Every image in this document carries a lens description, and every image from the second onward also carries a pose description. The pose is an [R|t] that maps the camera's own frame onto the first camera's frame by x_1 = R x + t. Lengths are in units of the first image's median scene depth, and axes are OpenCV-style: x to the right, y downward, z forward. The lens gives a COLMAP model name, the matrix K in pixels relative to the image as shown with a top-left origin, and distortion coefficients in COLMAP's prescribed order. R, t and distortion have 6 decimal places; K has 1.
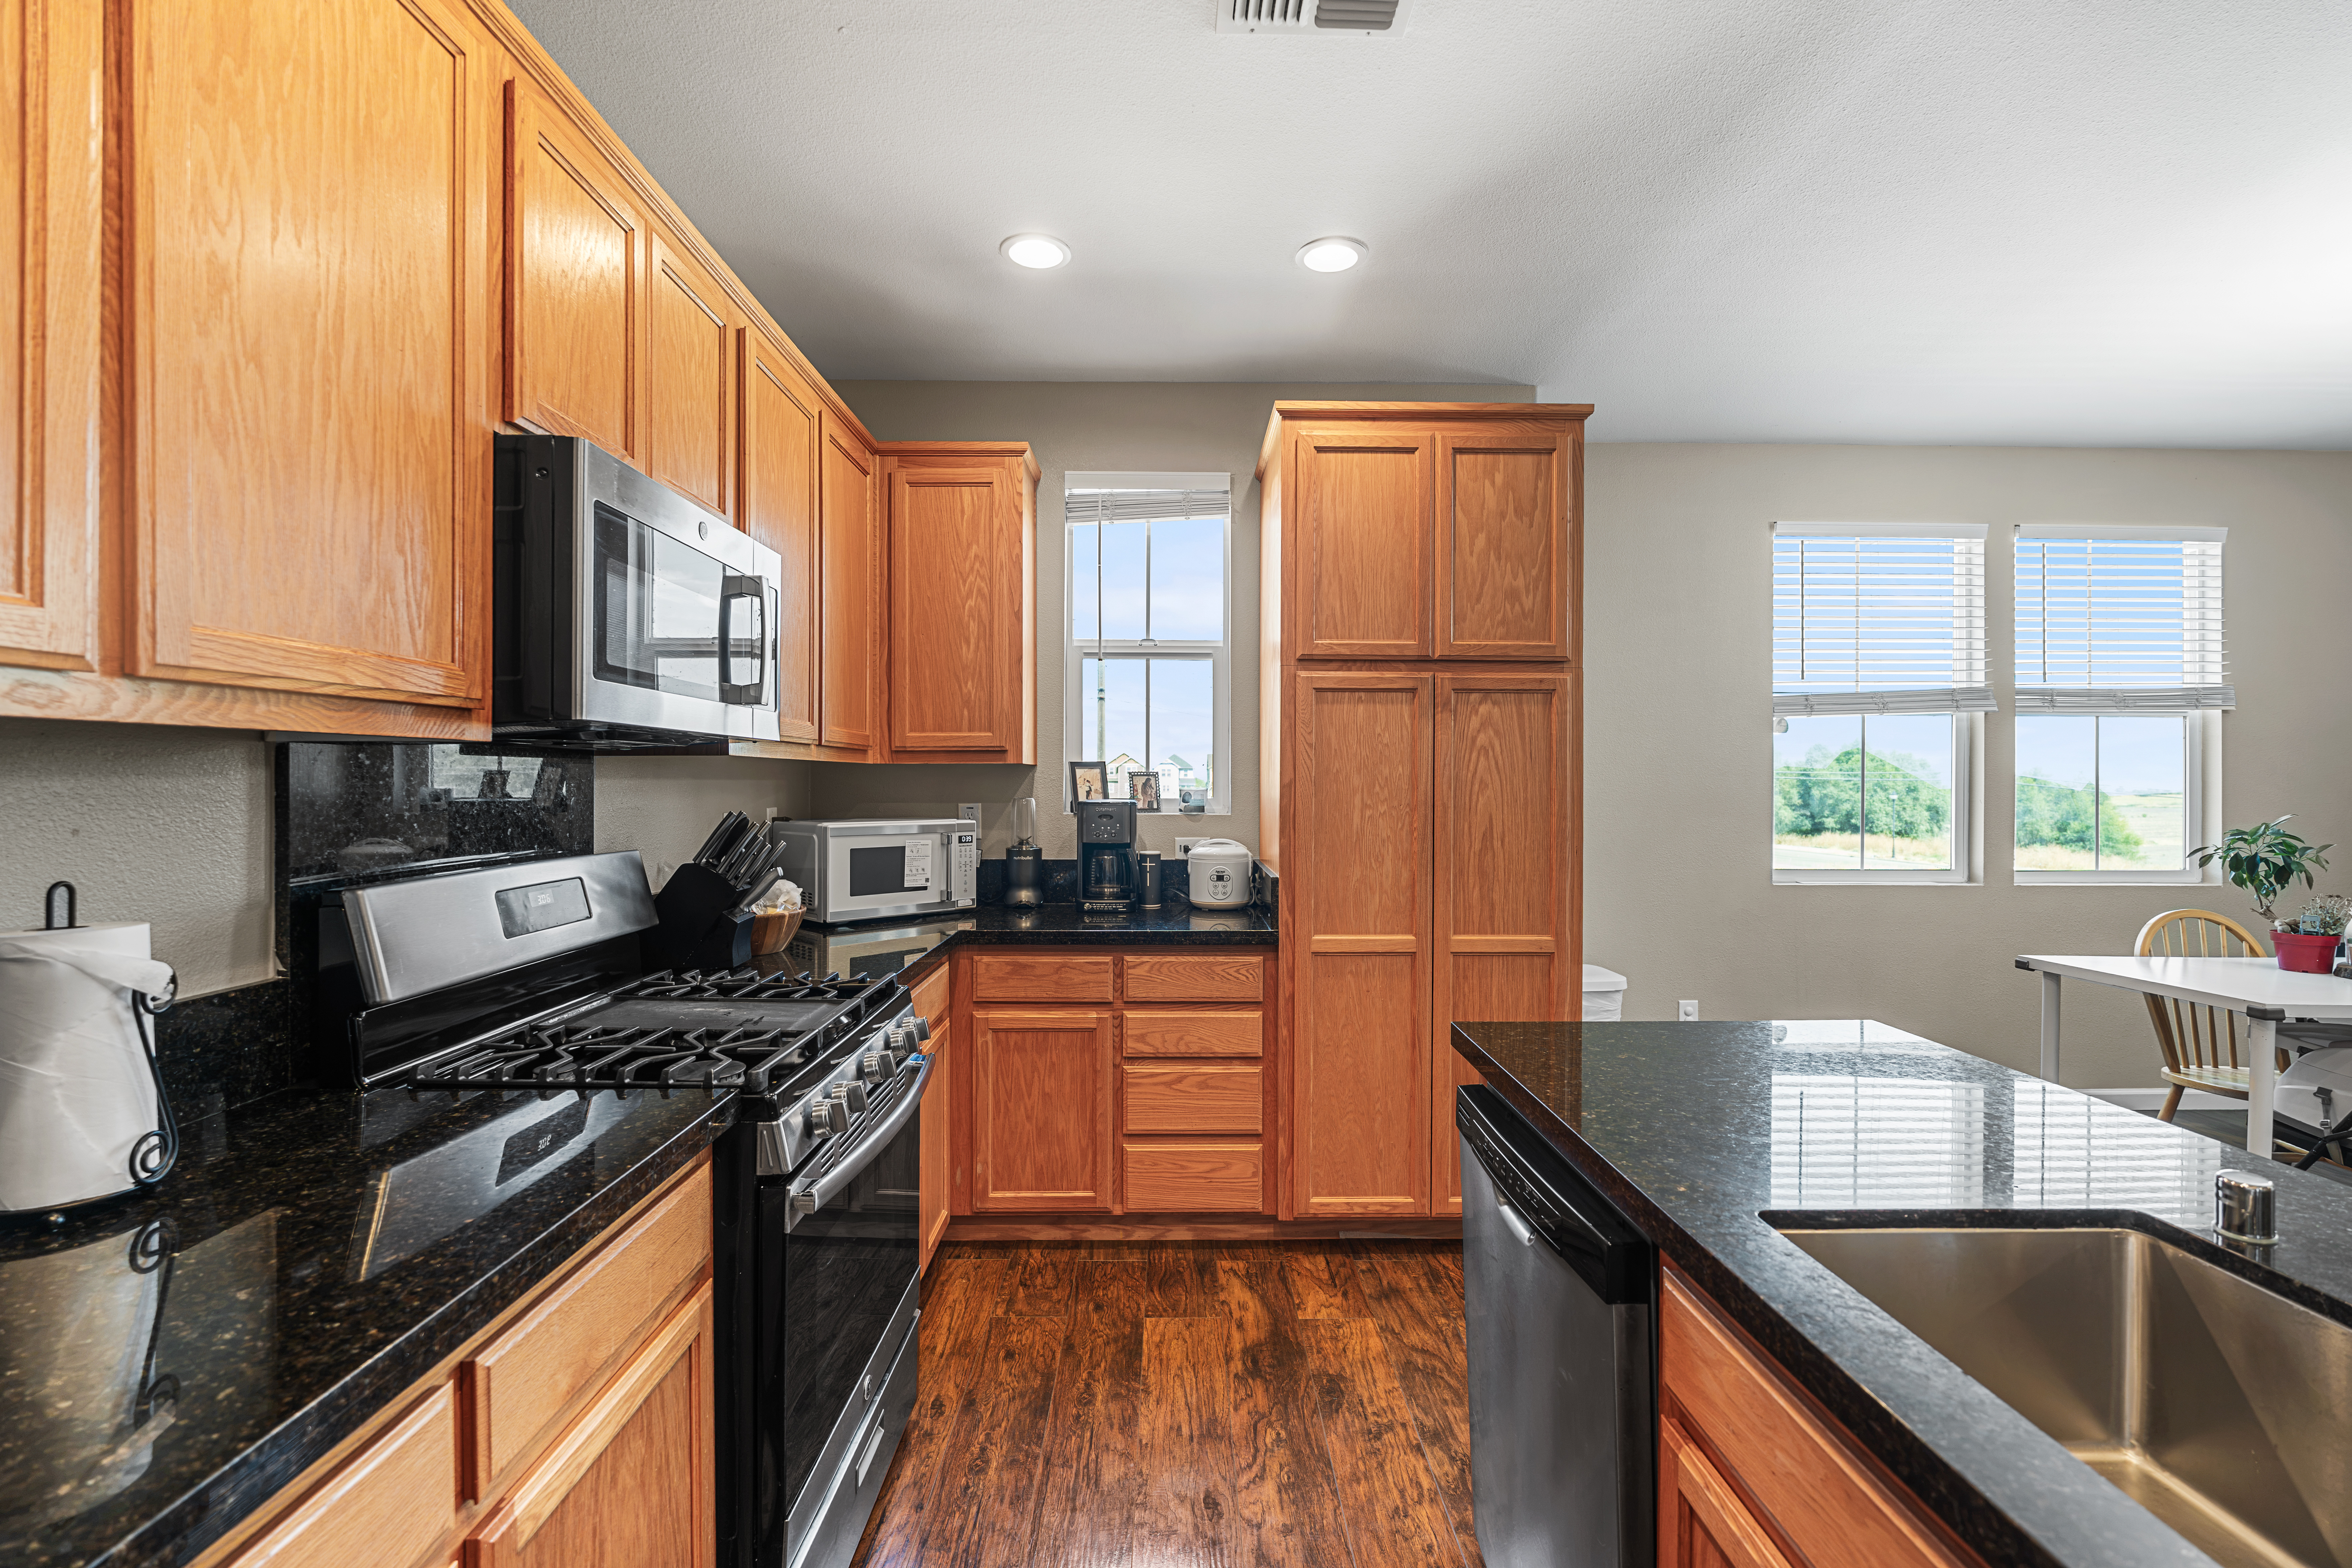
lens RADIAL K [[1012.1, 0, 1176.0], [0, 1012.1, 784.0], [0, 0, 1]] dist [-0.003346, -0.000126]
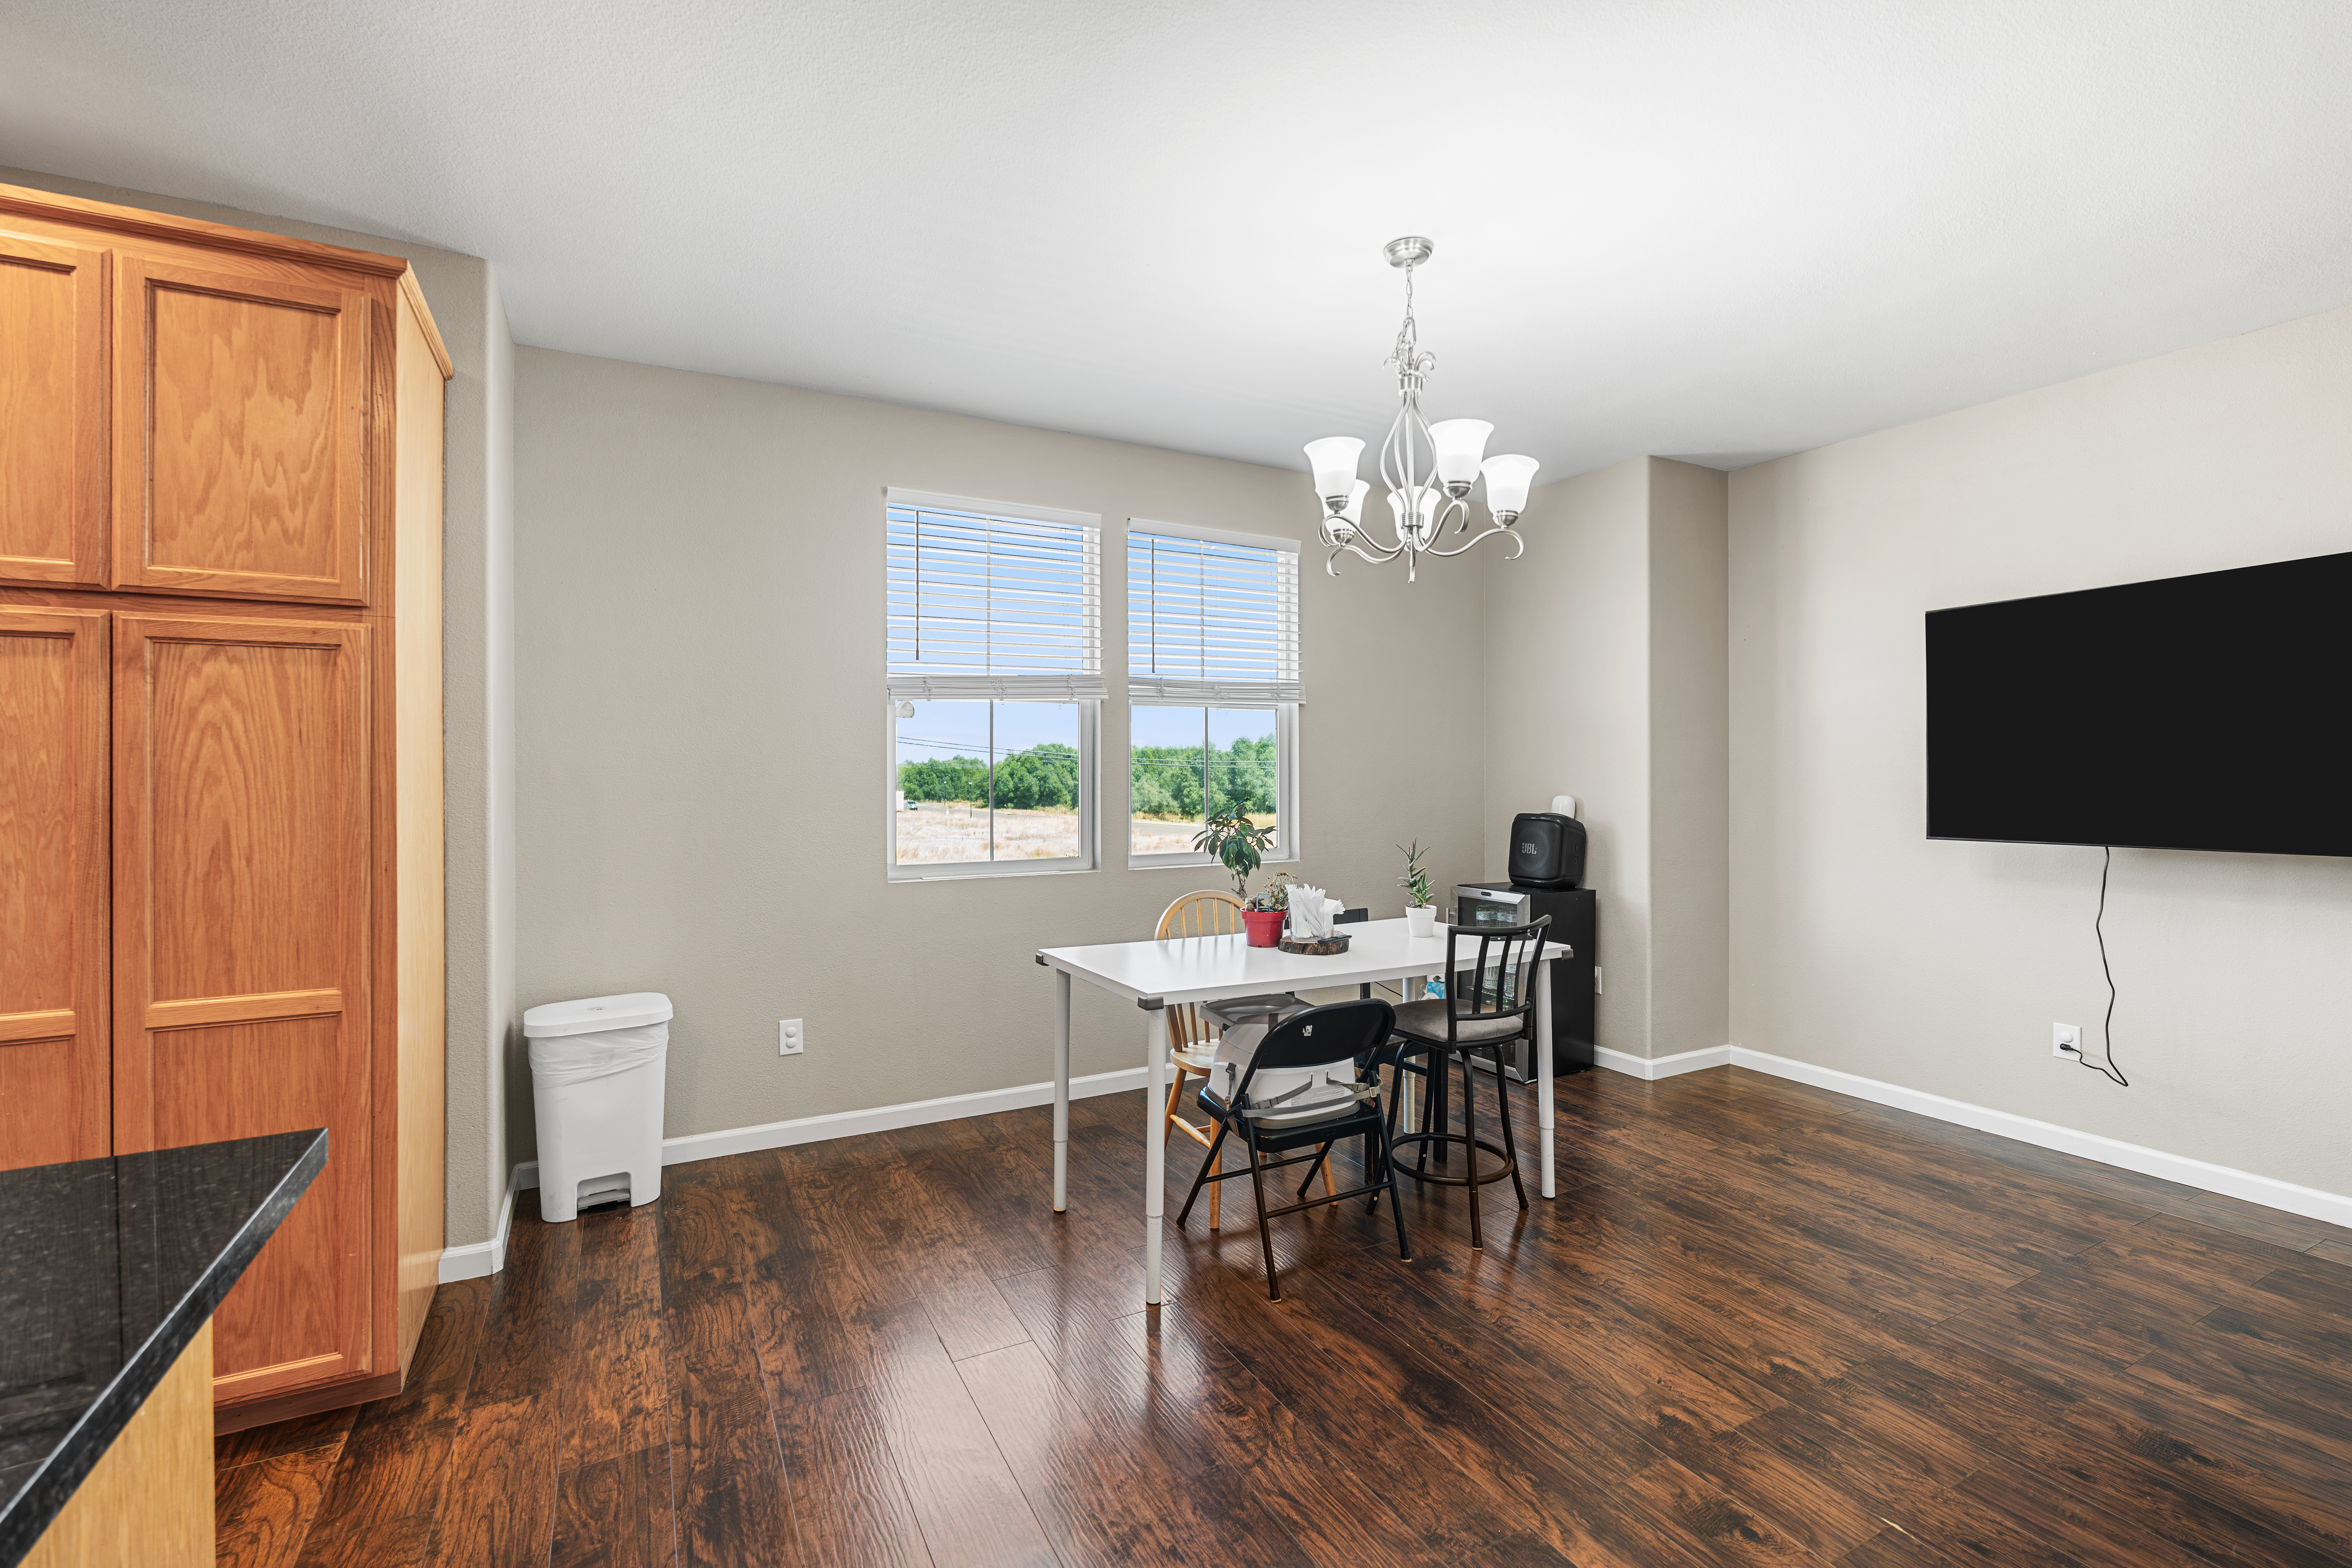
lens RADIAL K [[1034.7, 0, 1182.8], [0, 1034.7, 770.5], [0, 0, 1]] dist [-0.001109, -0.000357]
pose [[0.884057, -0.006266, 0.467337, 0.558372], [0.007922, 0.999967, -0.001578, 0.001568], [-0.467311, 0.005097, 0.884078, 0.072268]]
